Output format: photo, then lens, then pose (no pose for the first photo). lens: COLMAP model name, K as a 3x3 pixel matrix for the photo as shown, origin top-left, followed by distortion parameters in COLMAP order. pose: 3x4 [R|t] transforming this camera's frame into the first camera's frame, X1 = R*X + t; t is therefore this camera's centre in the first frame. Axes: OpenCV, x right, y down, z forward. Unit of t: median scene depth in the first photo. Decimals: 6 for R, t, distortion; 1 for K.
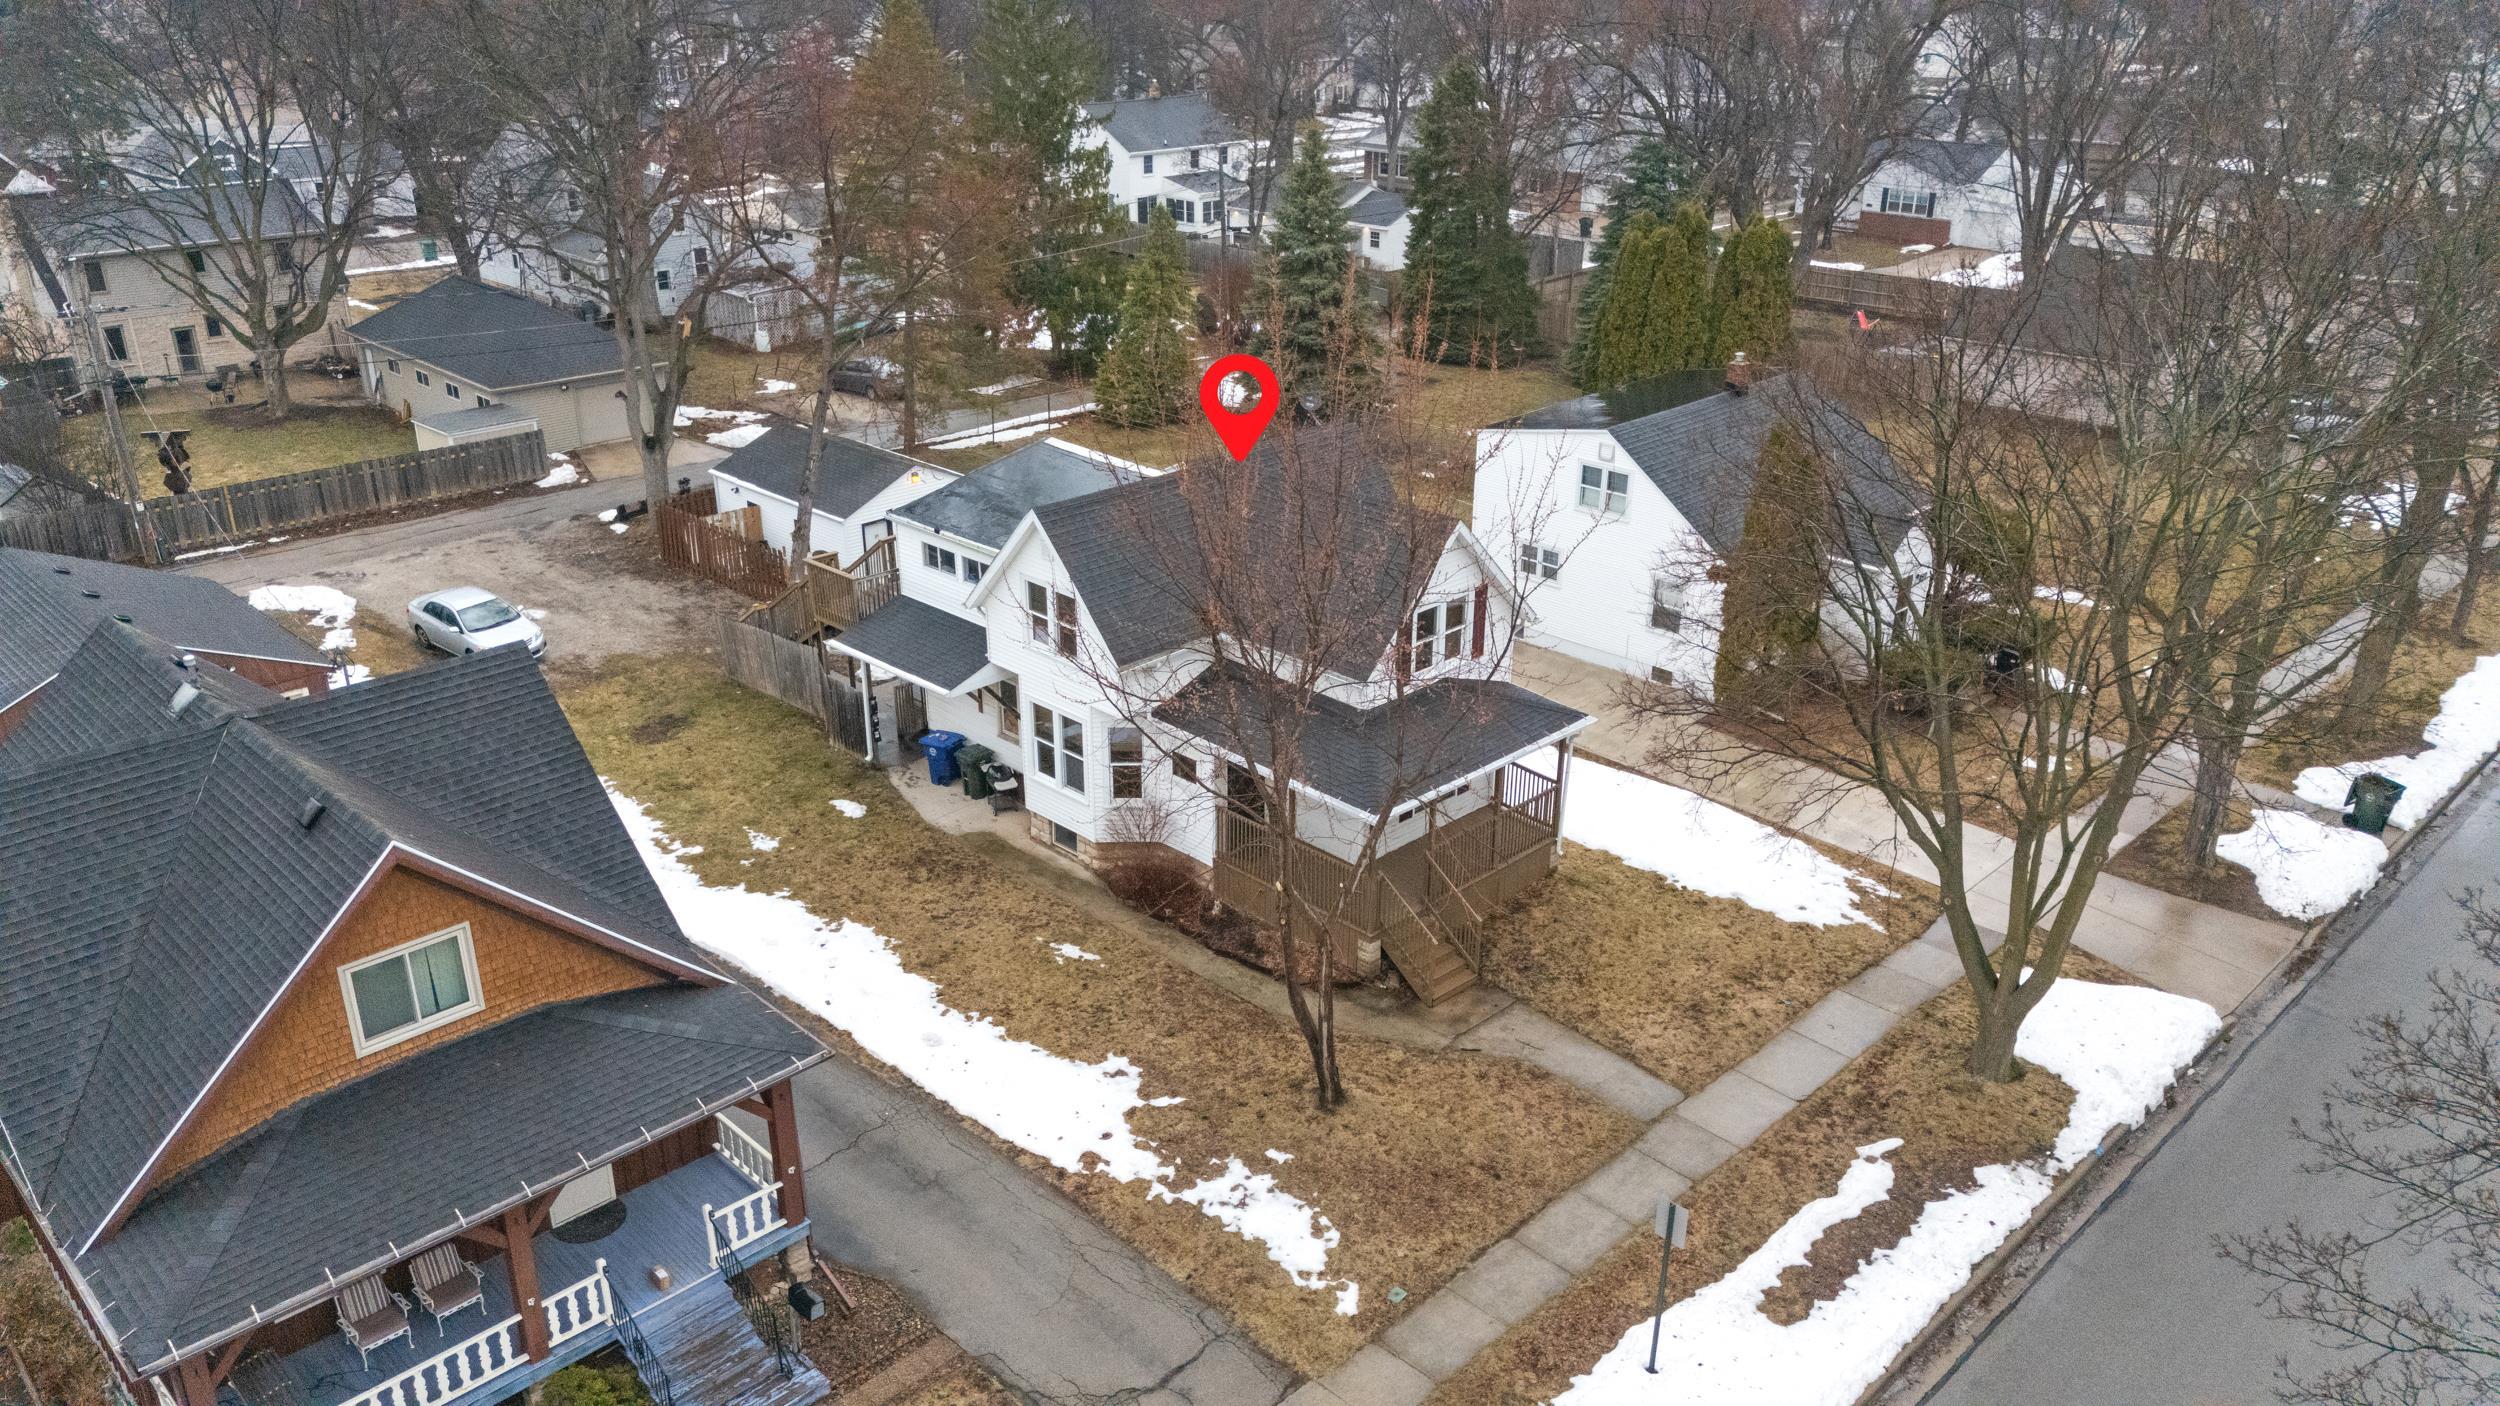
lens RADIAL K [[1830.0, 0, 1253.3], [0, 1830.0, 719.2], [0, 0, 1]] dist [0.056797, -0.053269]
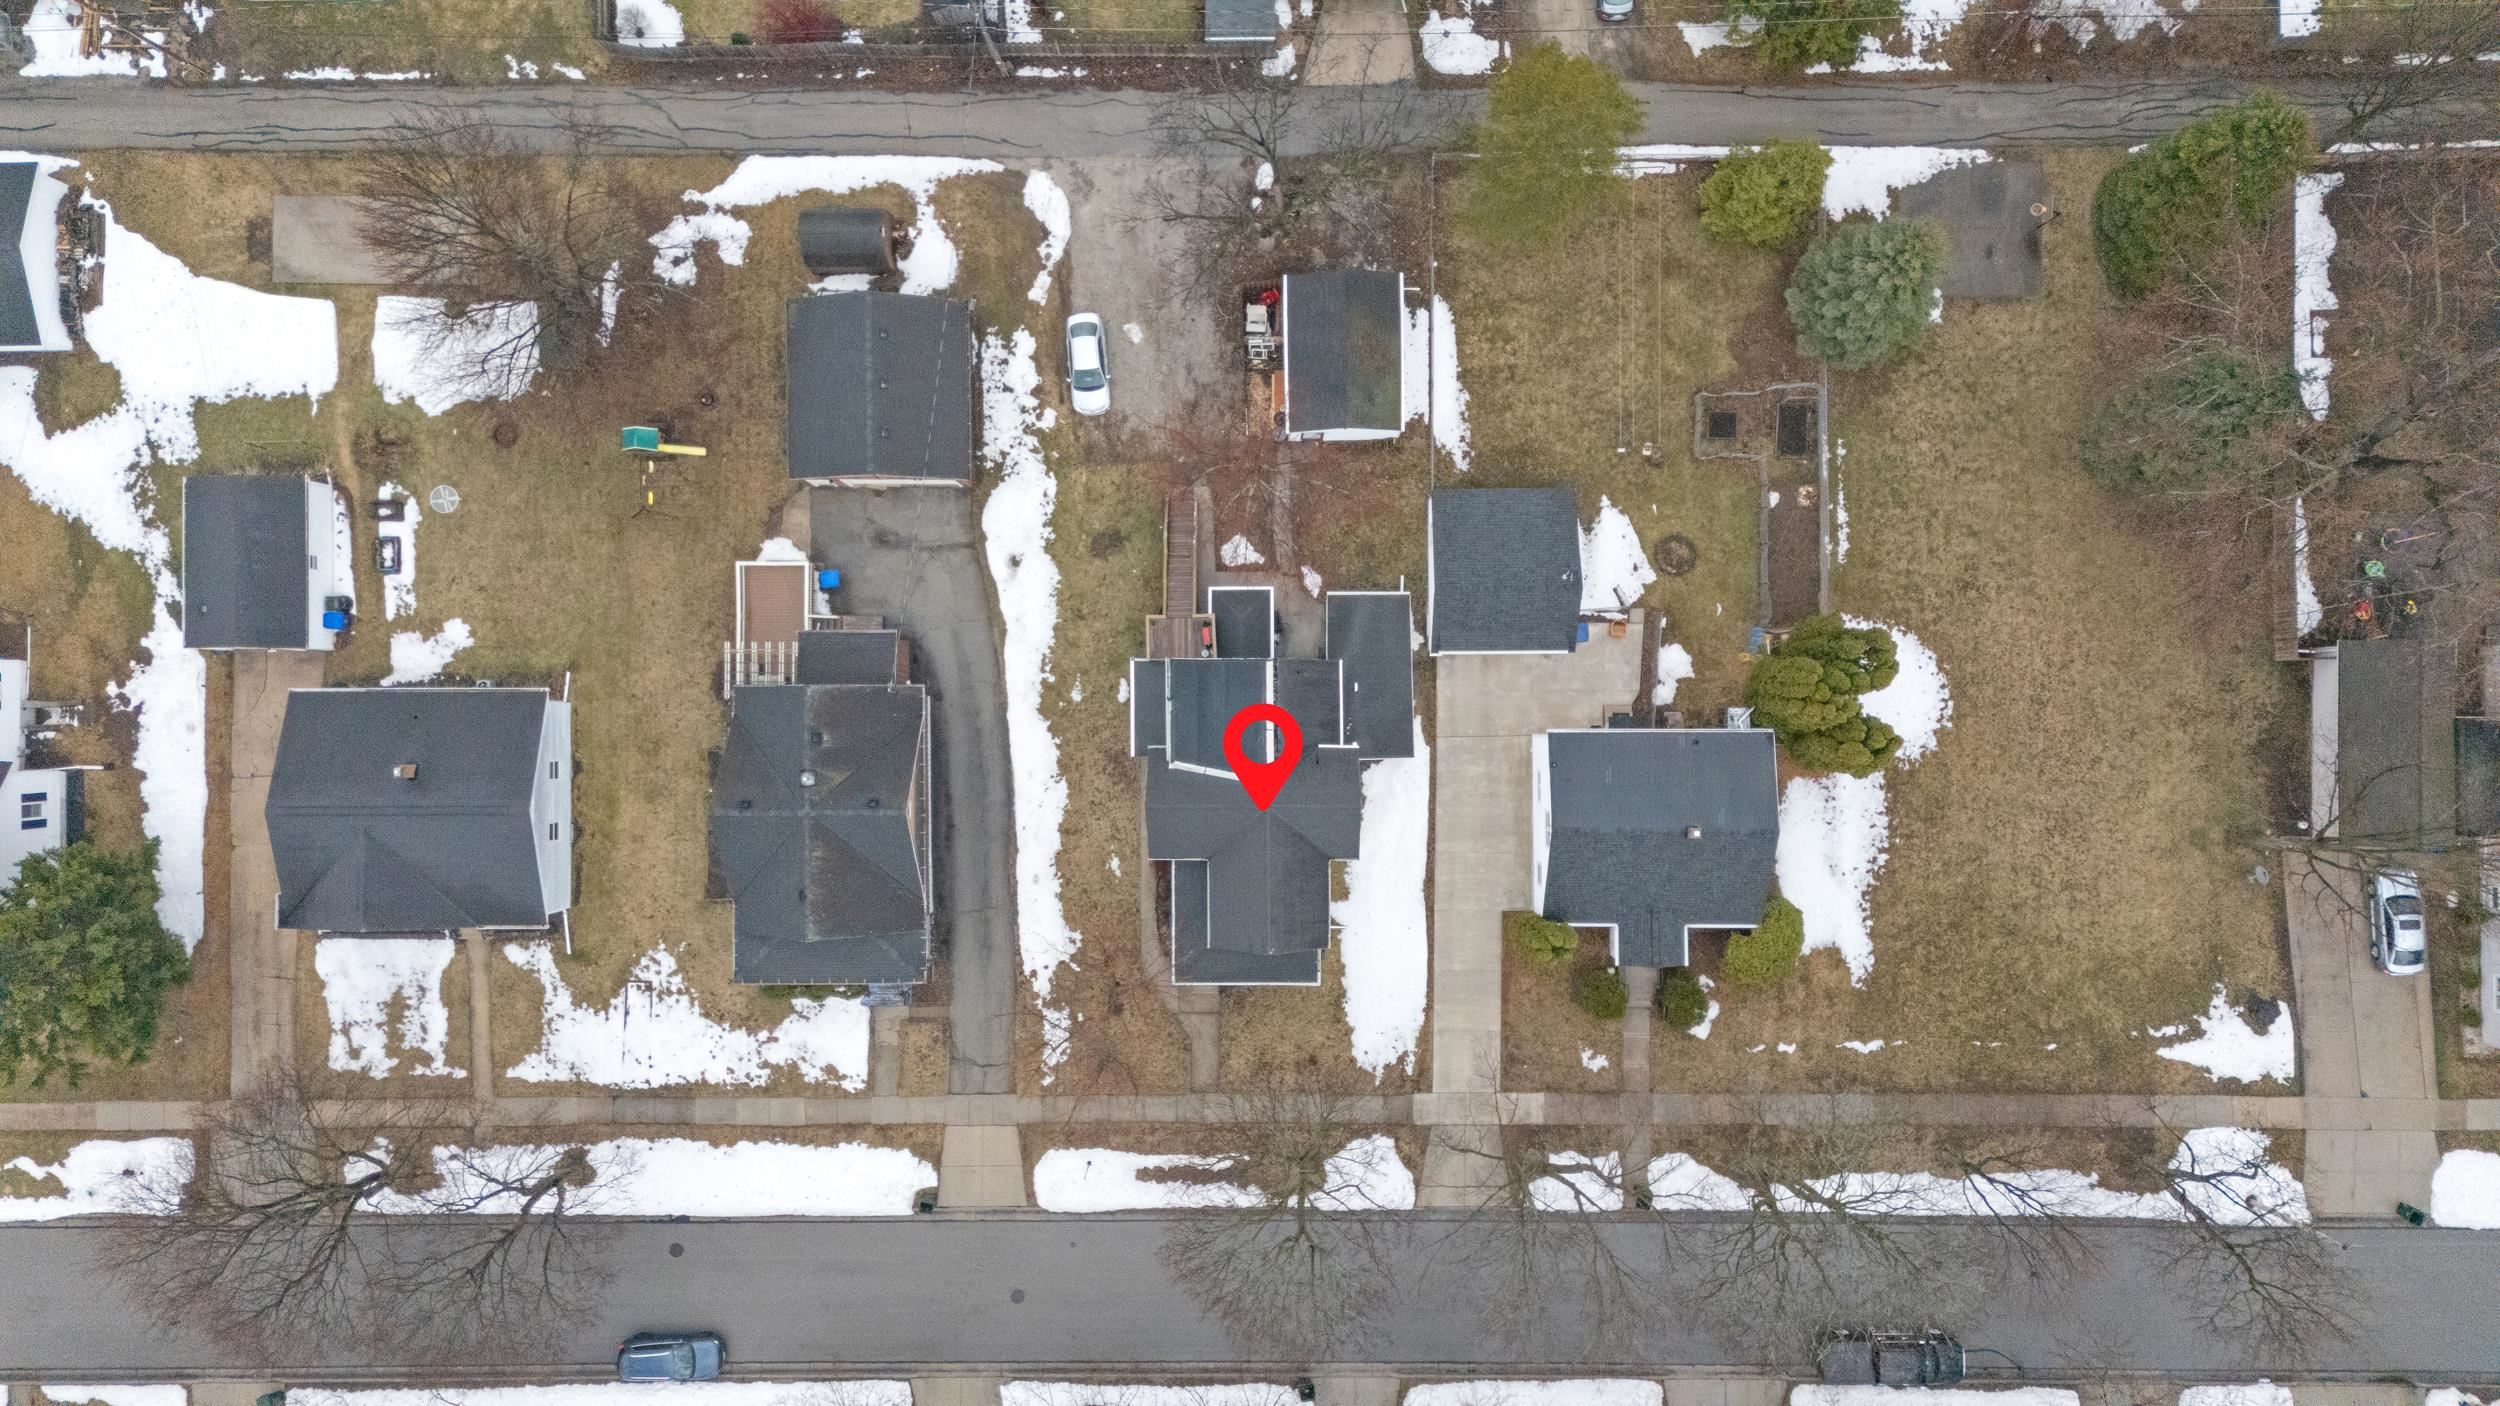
lens RADIAL K [[1830.0, 0, 1268.4], [0, 1830.0, 711.7], [0, 0, 1]] dist [0.056797, -0.053269]
pose [[0.711713, 0.702300, -0.015476, -0.051337], [-0.272173, 0.295997, 0.915592, -1.933418], [0.647600, -0.647427, 0.401812, 0.245562]]
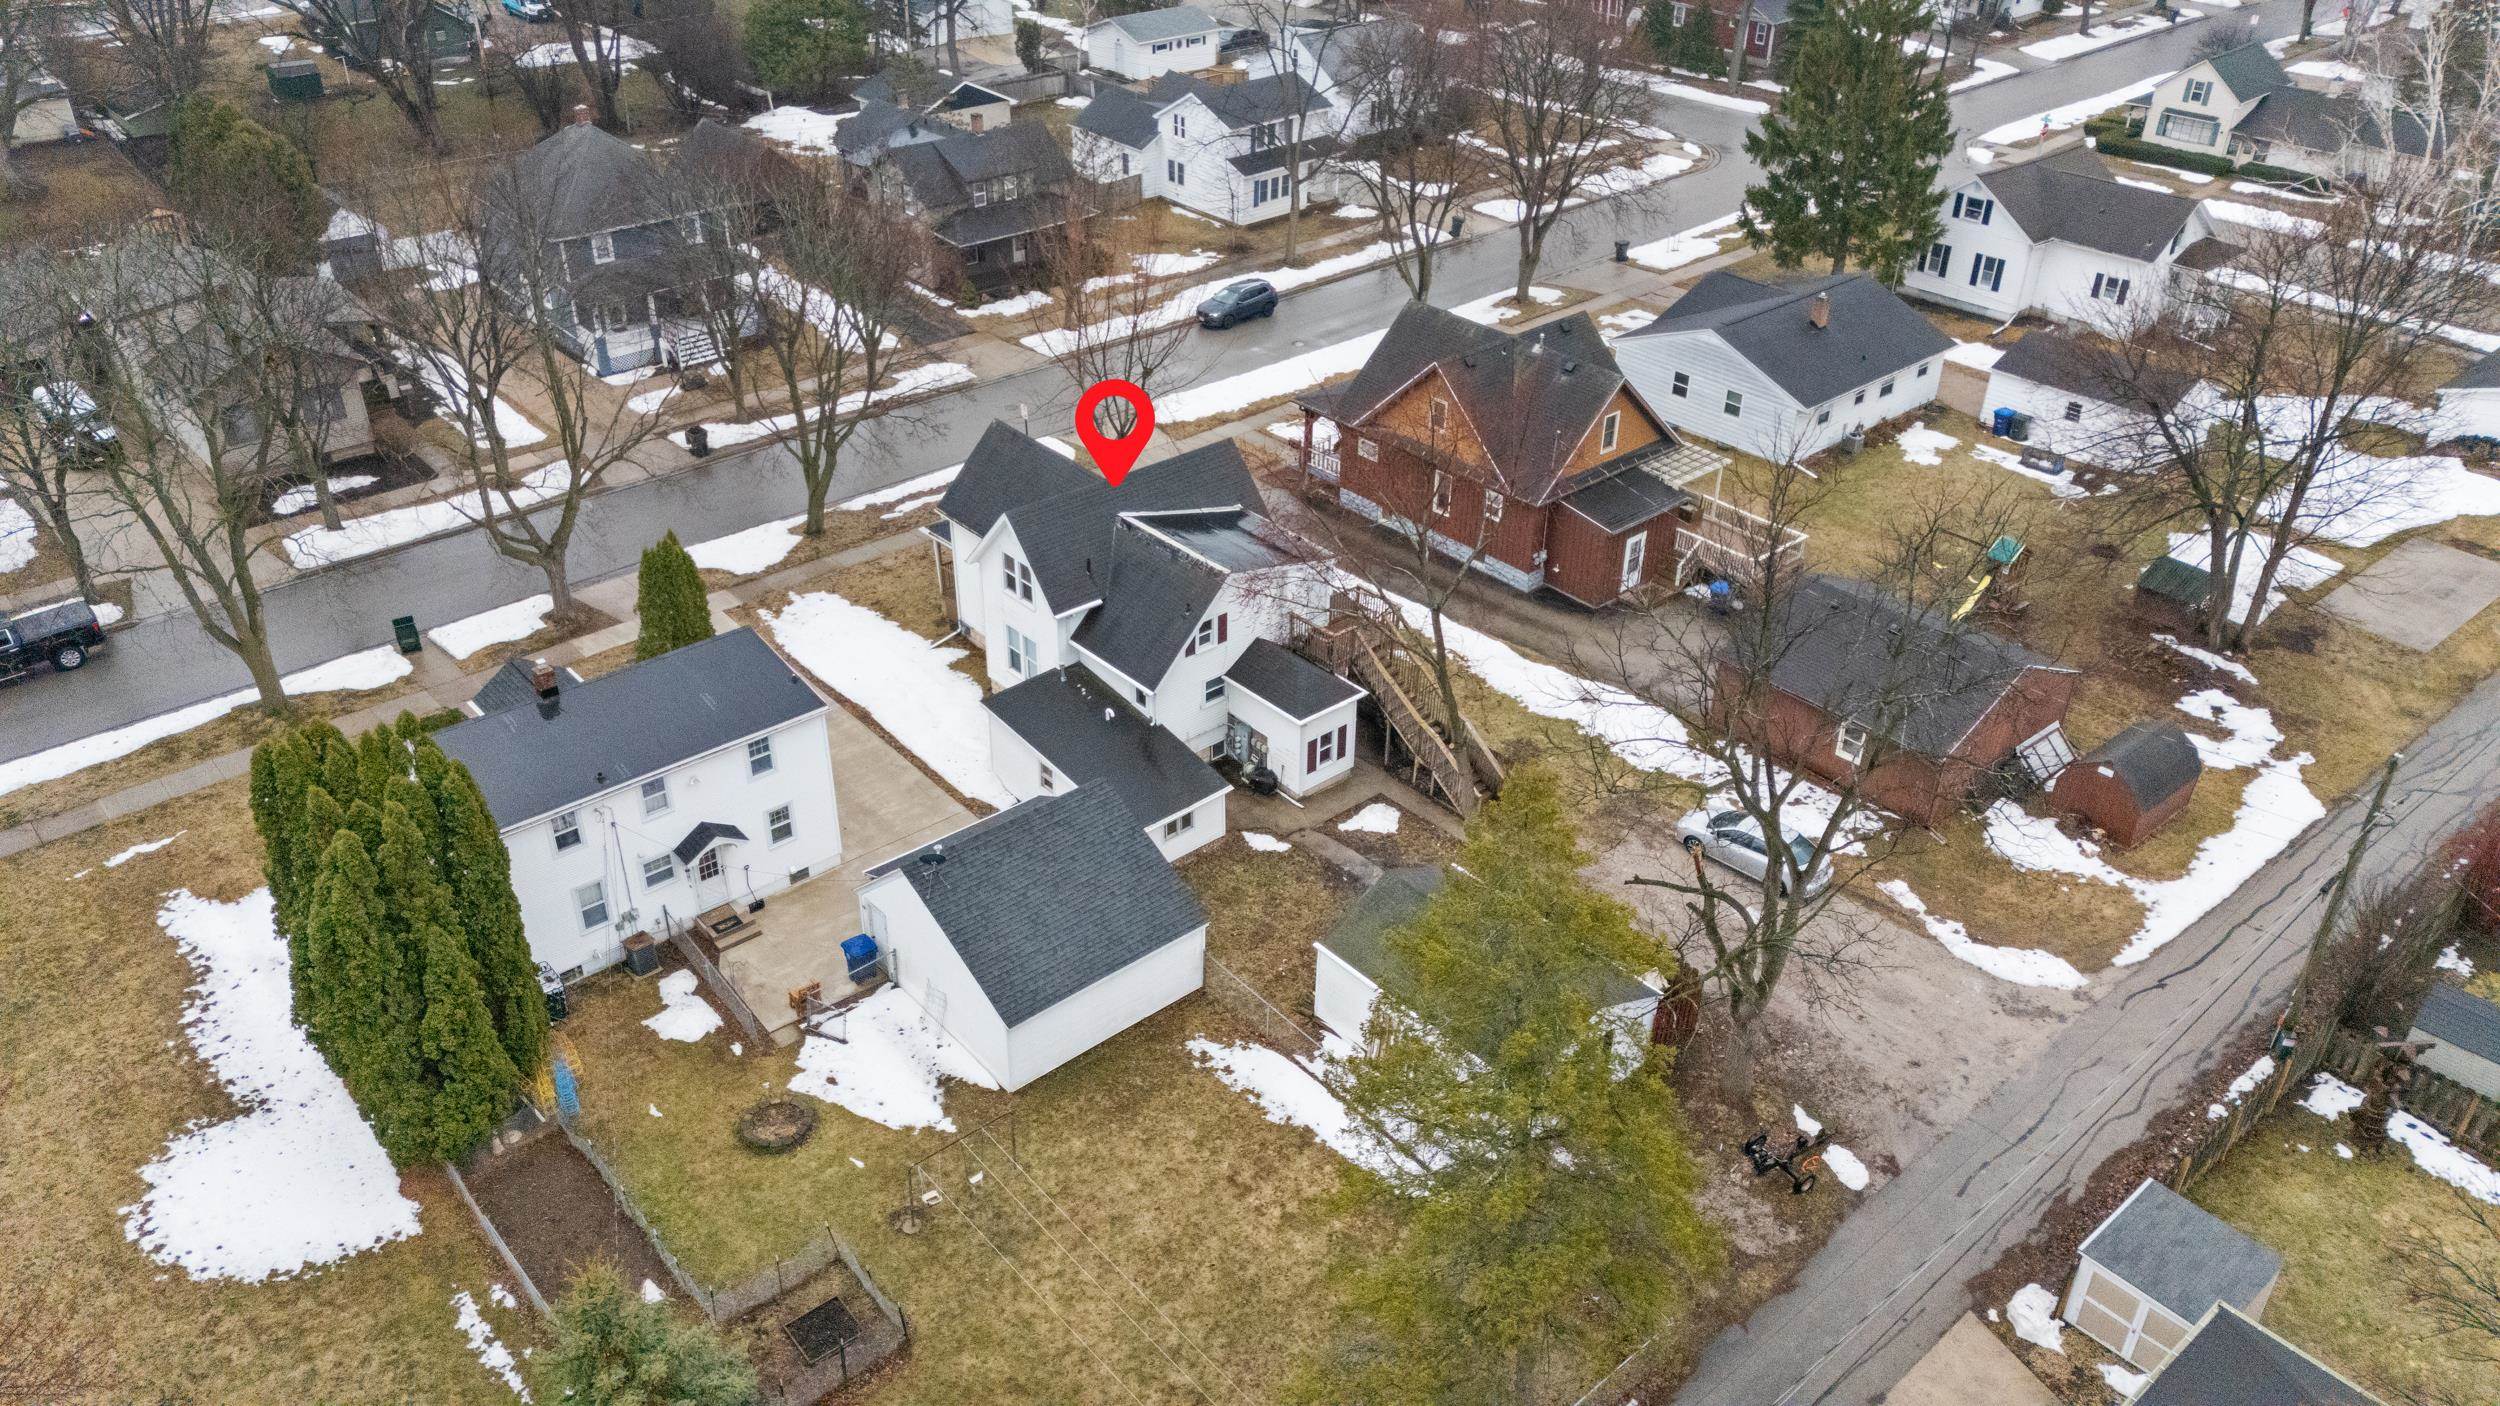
lens RADIAL K [[1830.0, 0, 1236.7], [0, 1830.0, 706.8], [0, 0, 1]] dist [0.056797, -0.053269]
pose [[-0.997346, -0.047442, 0.055231, -0.205800], [0.018782, 0.565266, 0.824695, -1.238877], [-0.070346, 0.823543, -0.562875, 1.922426]]
